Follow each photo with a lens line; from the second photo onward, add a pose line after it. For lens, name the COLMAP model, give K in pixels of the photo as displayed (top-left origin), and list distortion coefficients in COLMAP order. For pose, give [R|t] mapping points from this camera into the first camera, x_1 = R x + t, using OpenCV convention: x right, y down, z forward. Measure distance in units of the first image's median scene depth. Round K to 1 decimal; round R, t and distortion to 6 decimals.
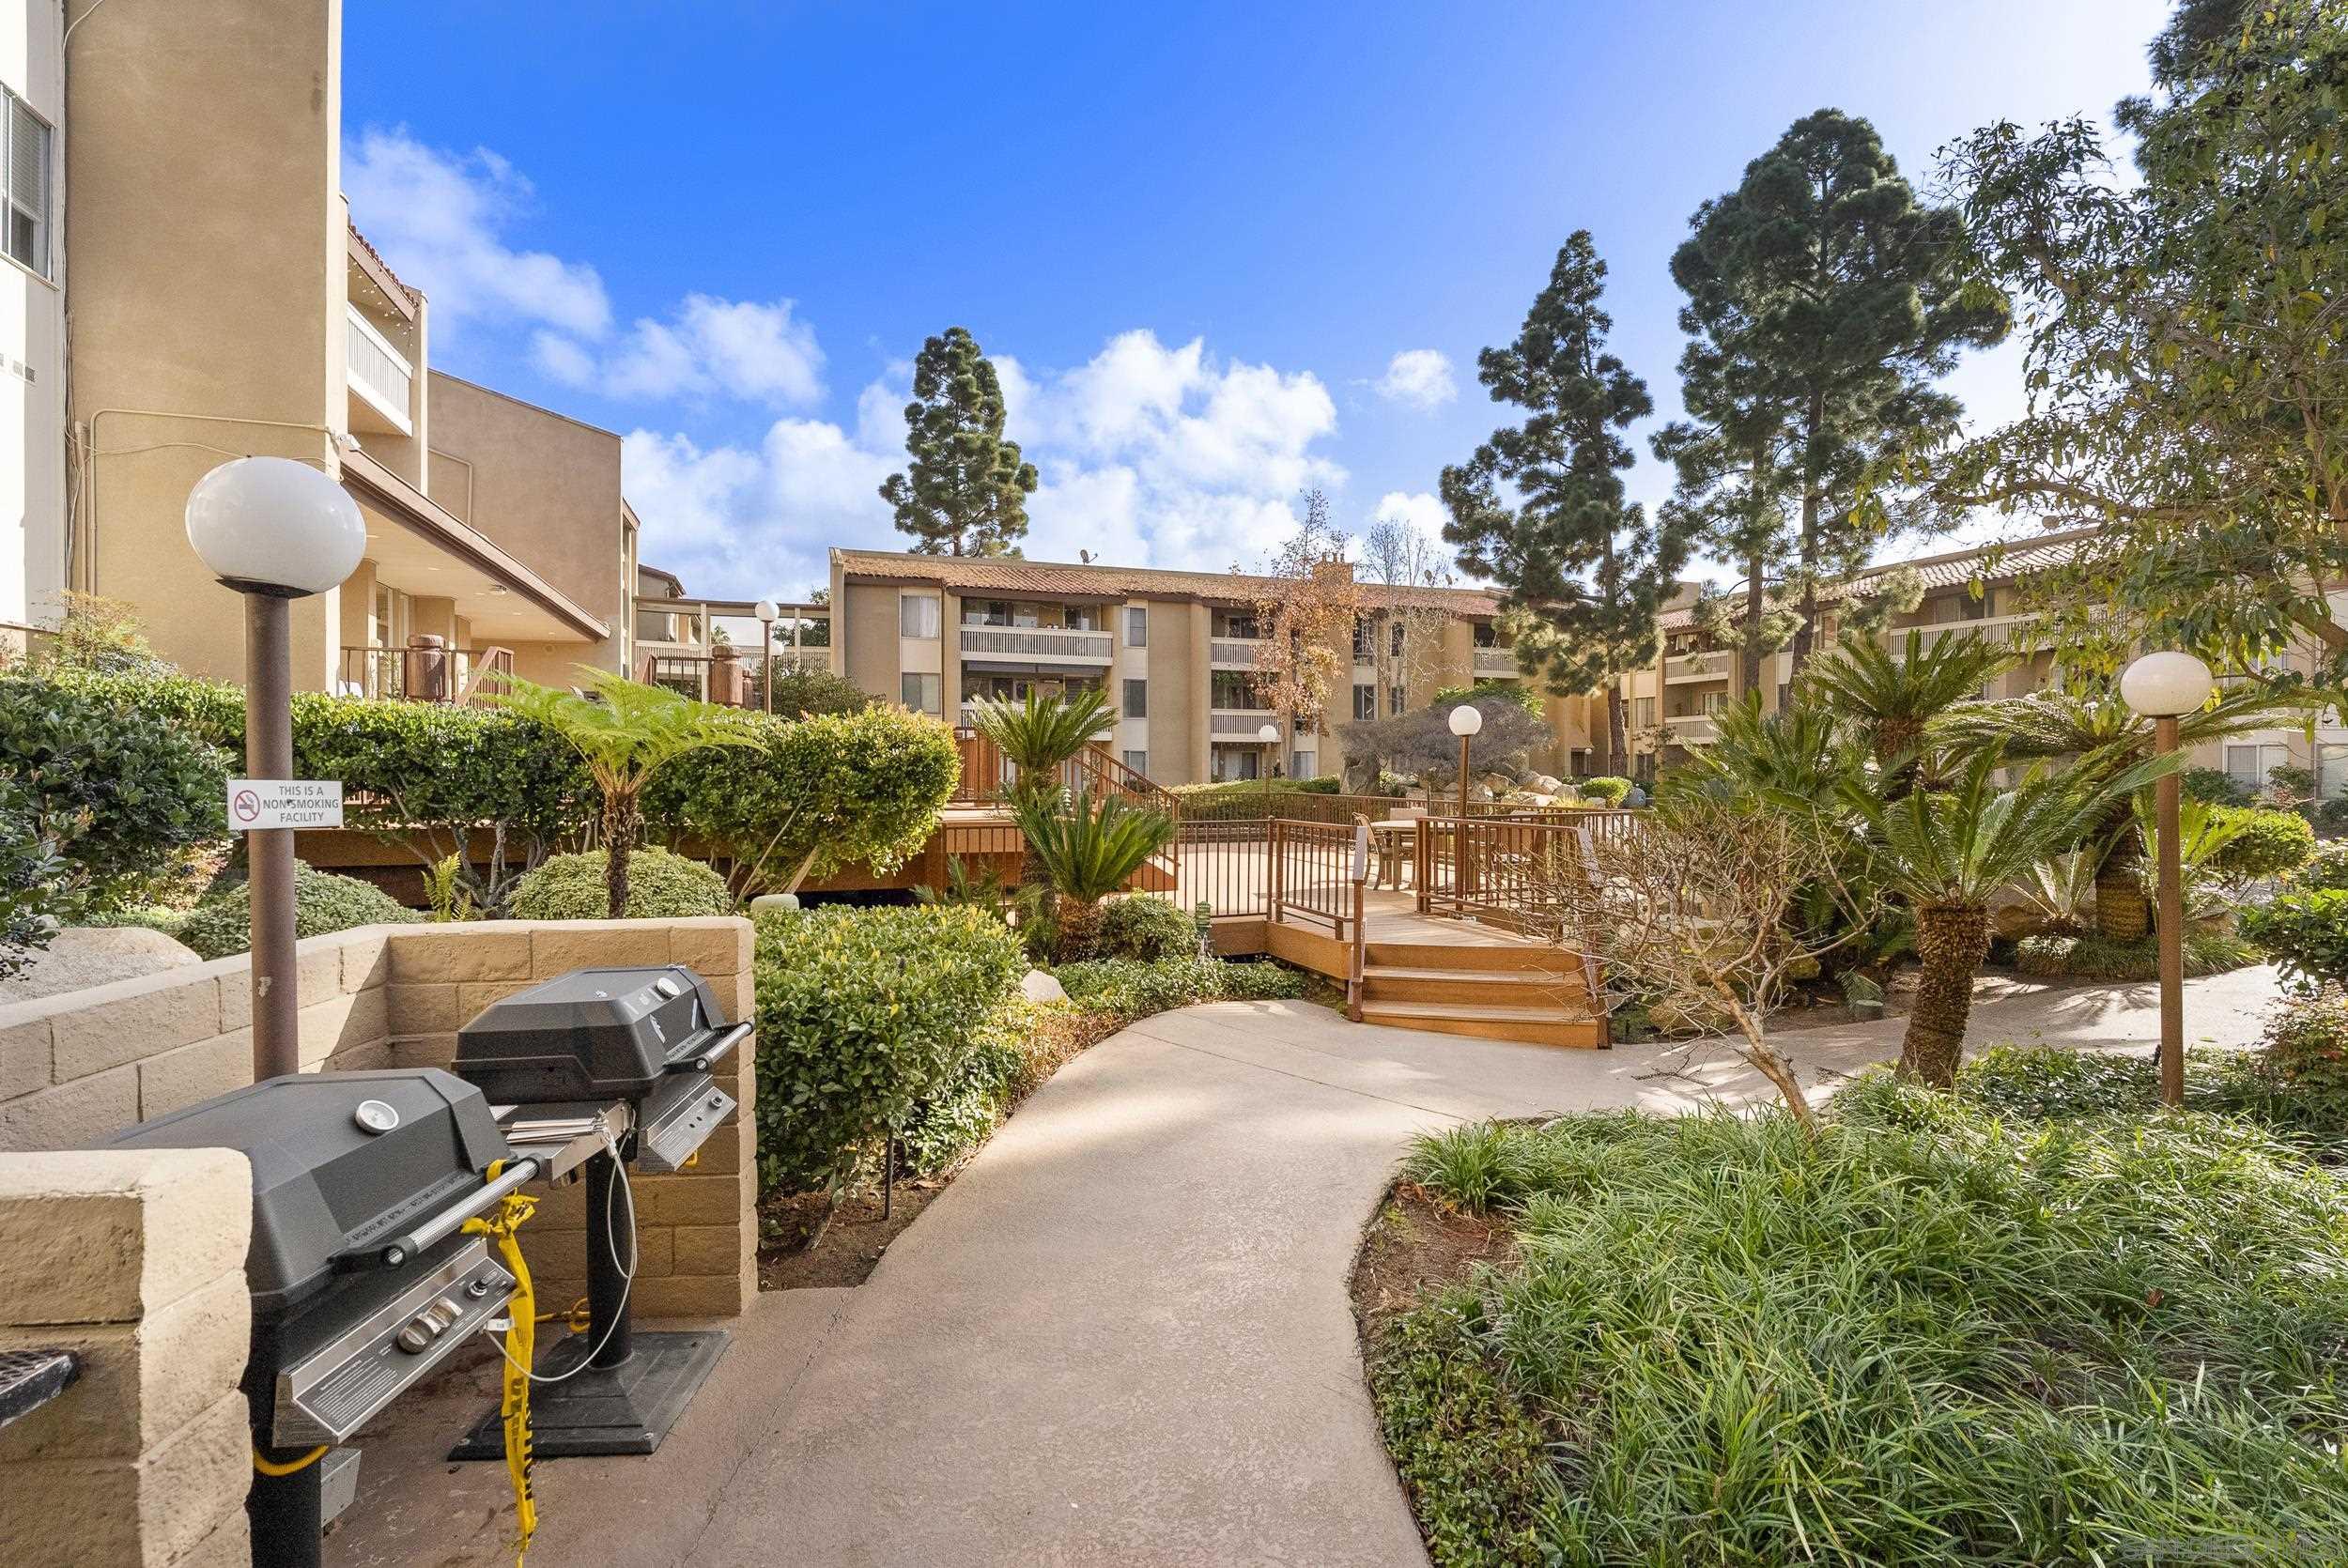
lens RADIAL K [[1073.1, 0, 1170.8], [0, 1073.1, 763.0], [0, 0, 1]] dist [-0.002564, 0.000606]
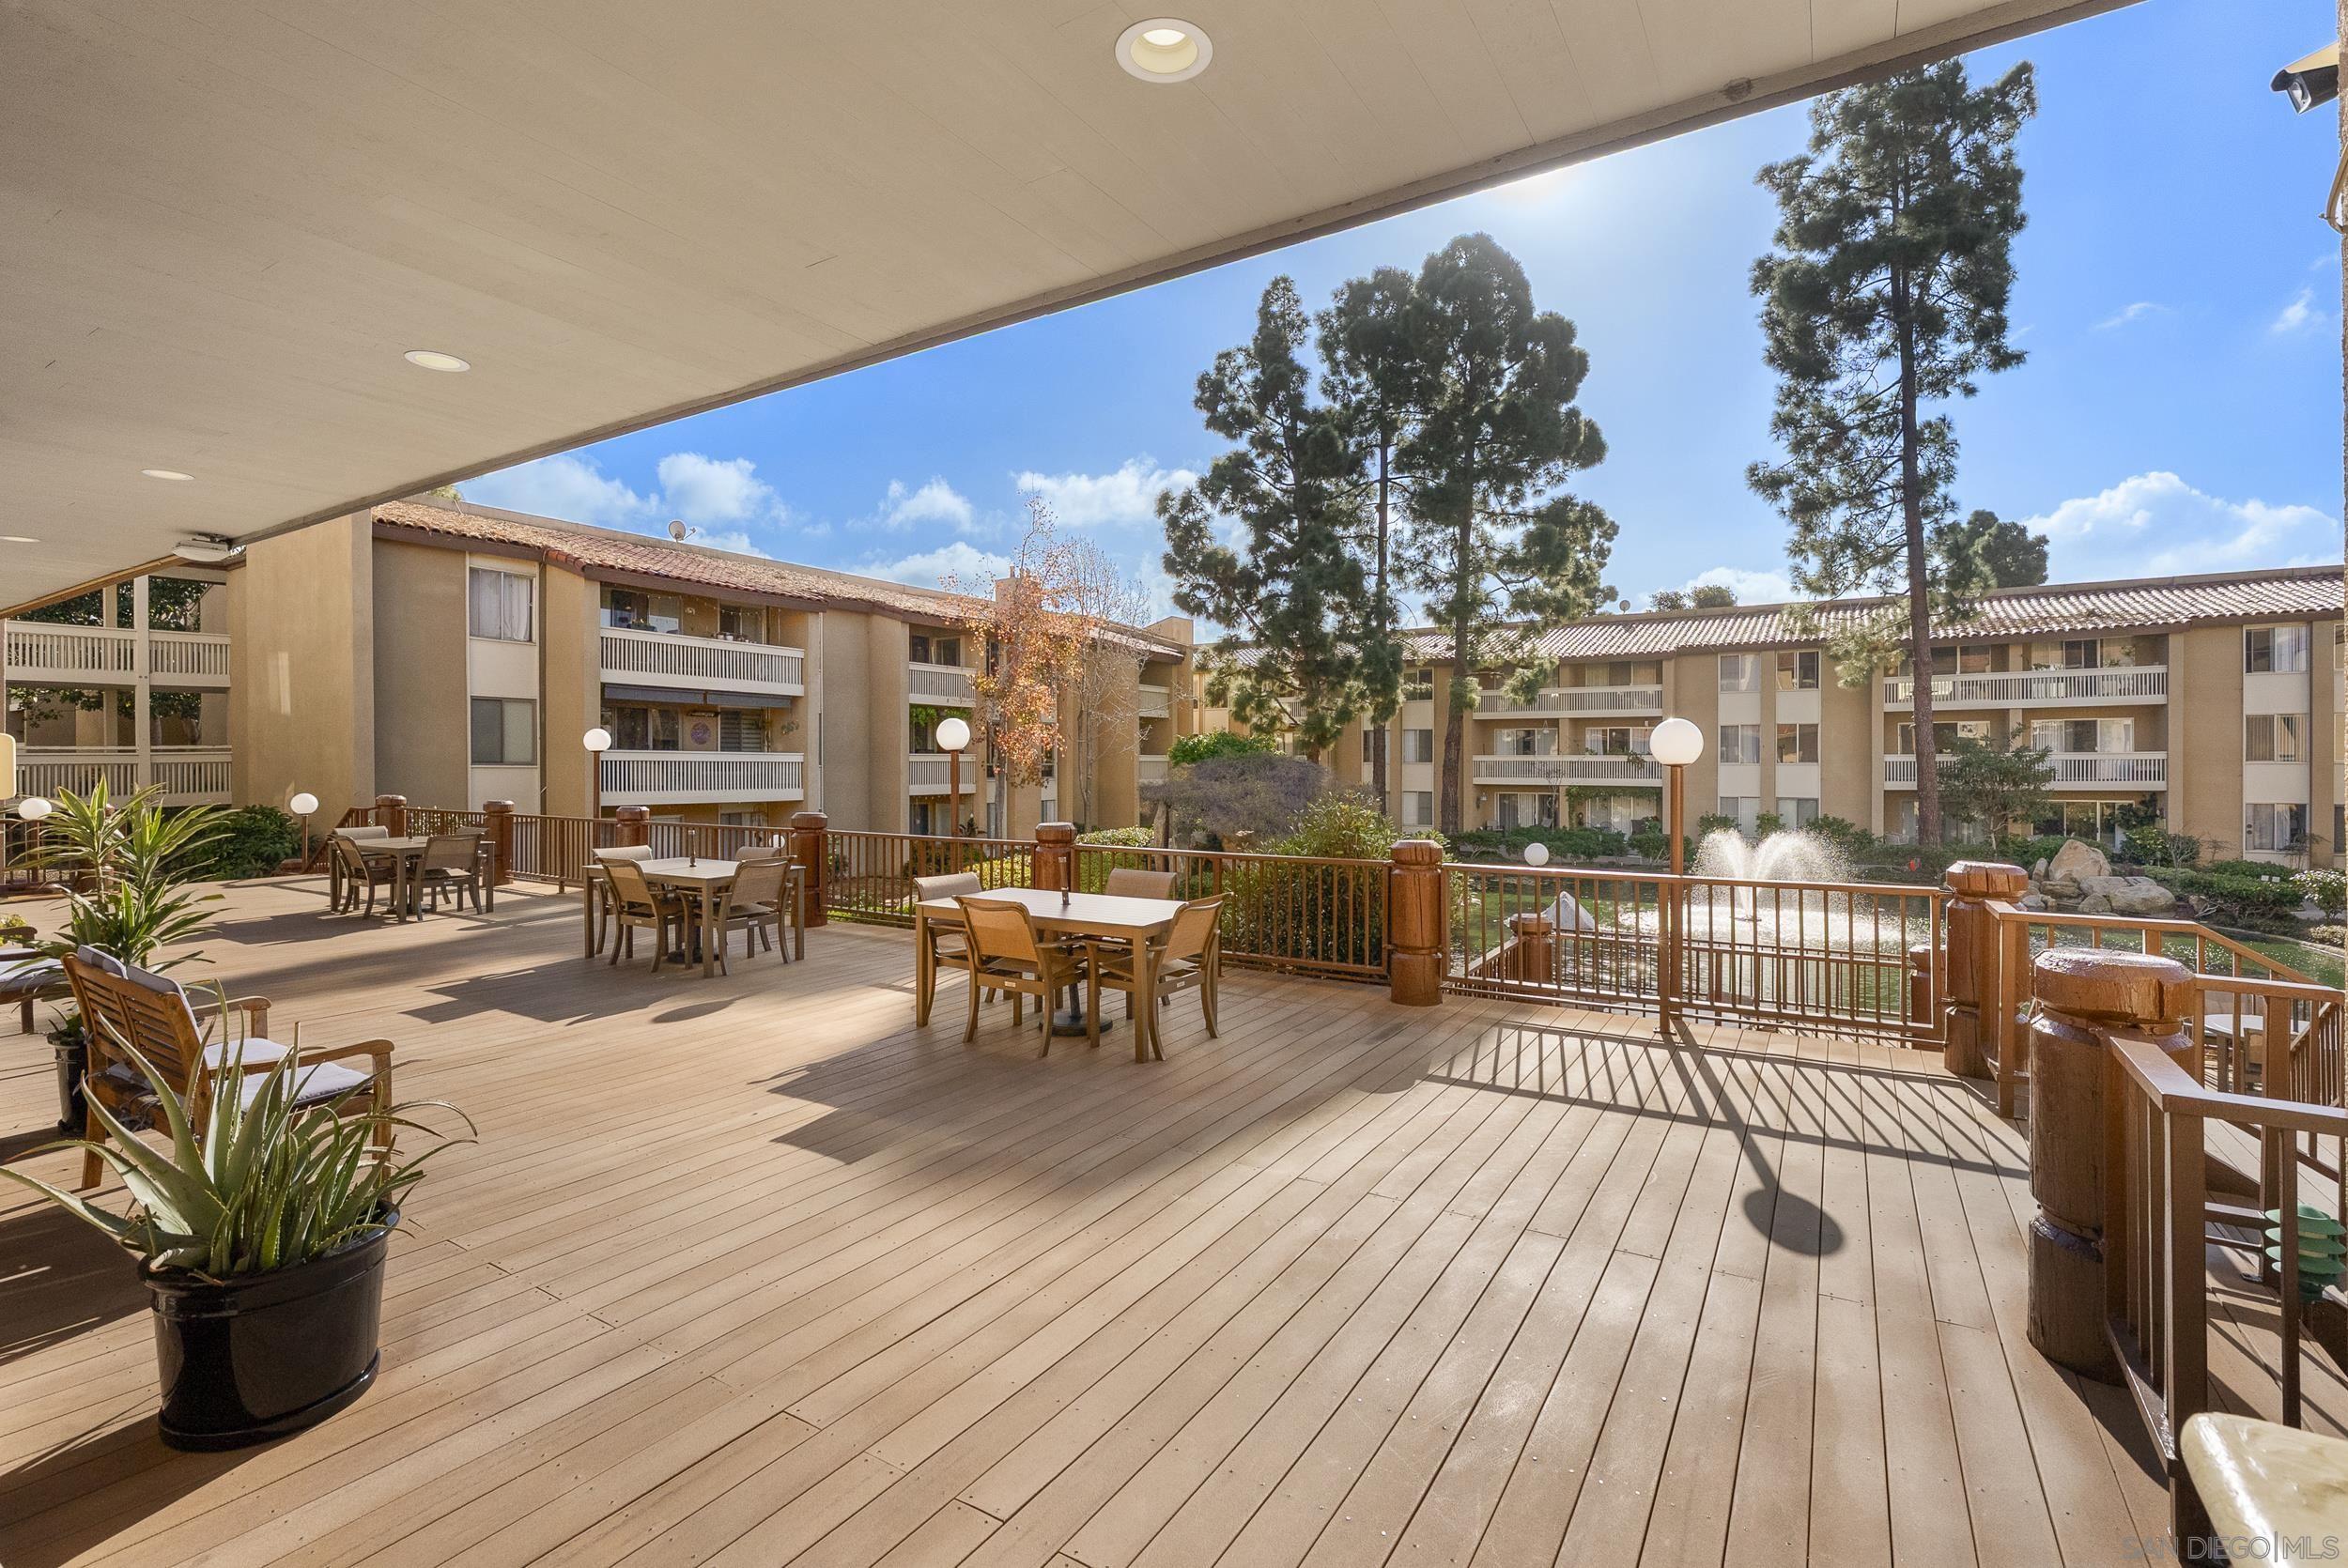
lens RADIAL K [[1073.1, 0, 1170.8], [0, 1073.1, 763.0], [0, 0, 1]] dist [-0.002564, 0.000606]
pose [[0.783104, -0.000944, 0.621891, -0.306927], [-0.000938, 0.999996, 0.002698, -0.047573], [-0.621891, -0.002696, 0.783099, 0.281974]]
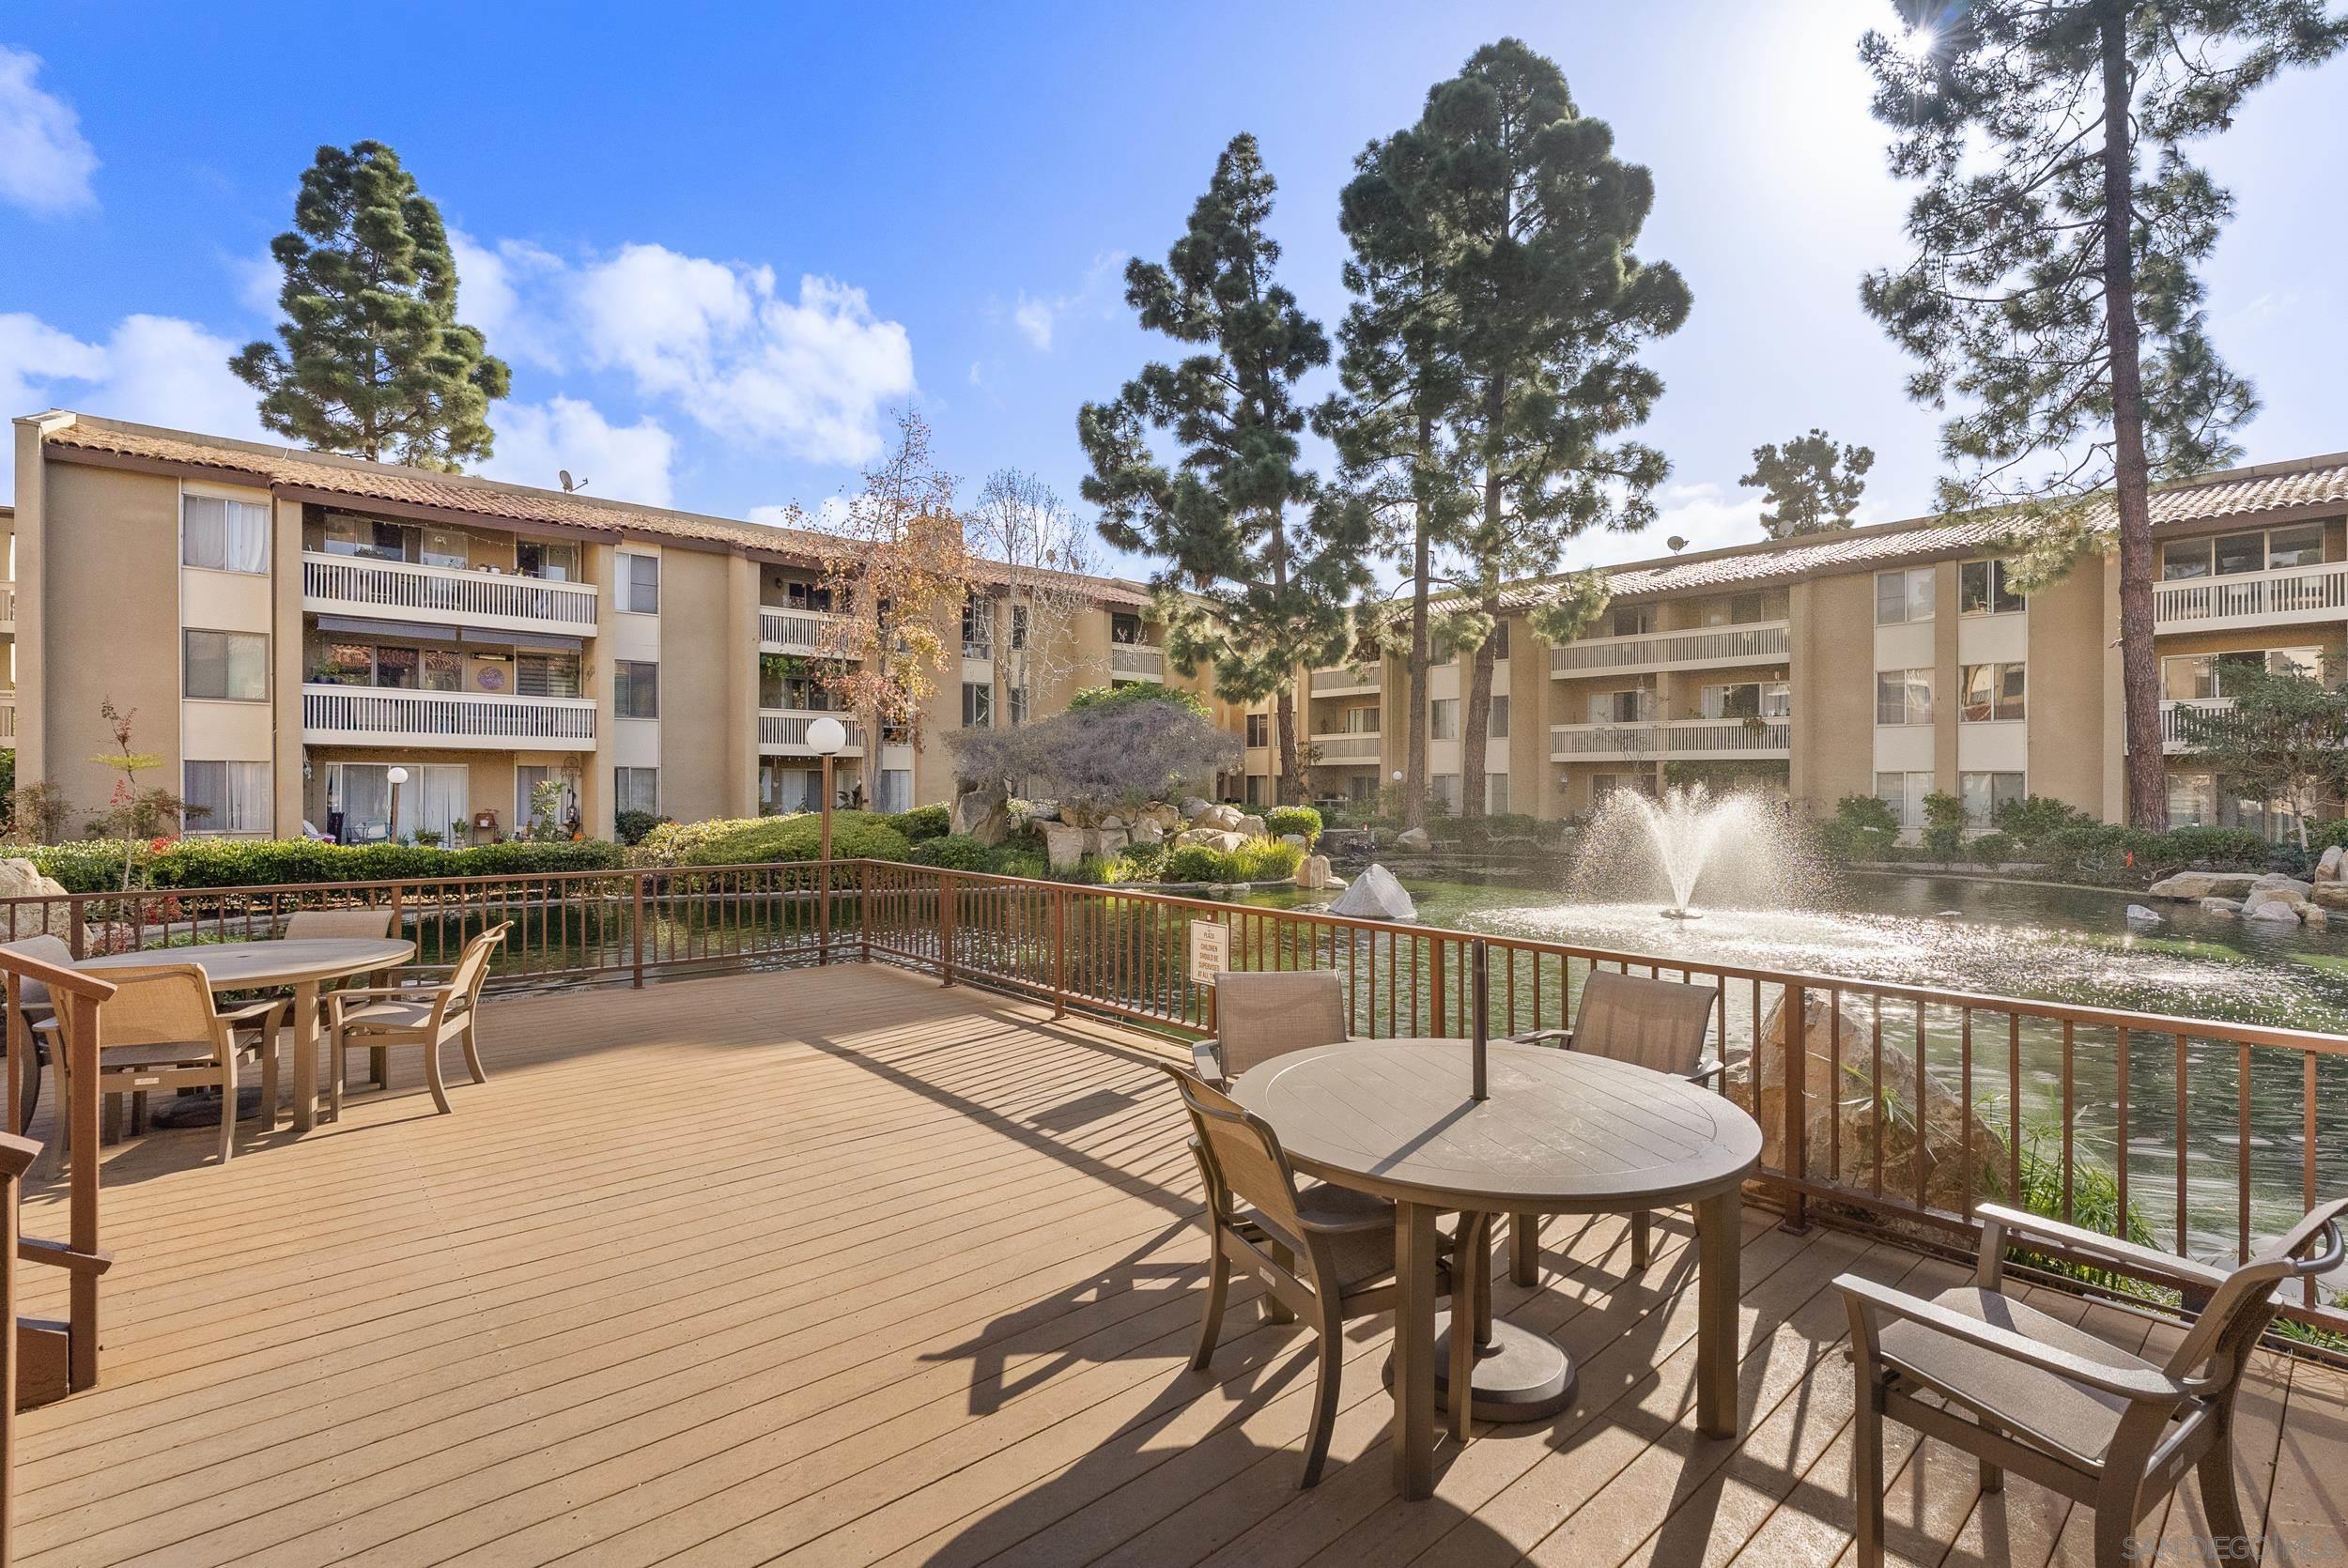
lens RADIAL K [[1069.1, 0, 1174.0], [0, 1069.1, 784.0], [0, 0, 1]] dist [-0.000515, 0.000228]
pose [[0.928539, 0.003757, 0.371215, 0.030927], [-0.004969, 0.999985, 0.002309, -0.003827], [-0.371200, -0.003988, 0.928544, 0.259462]]
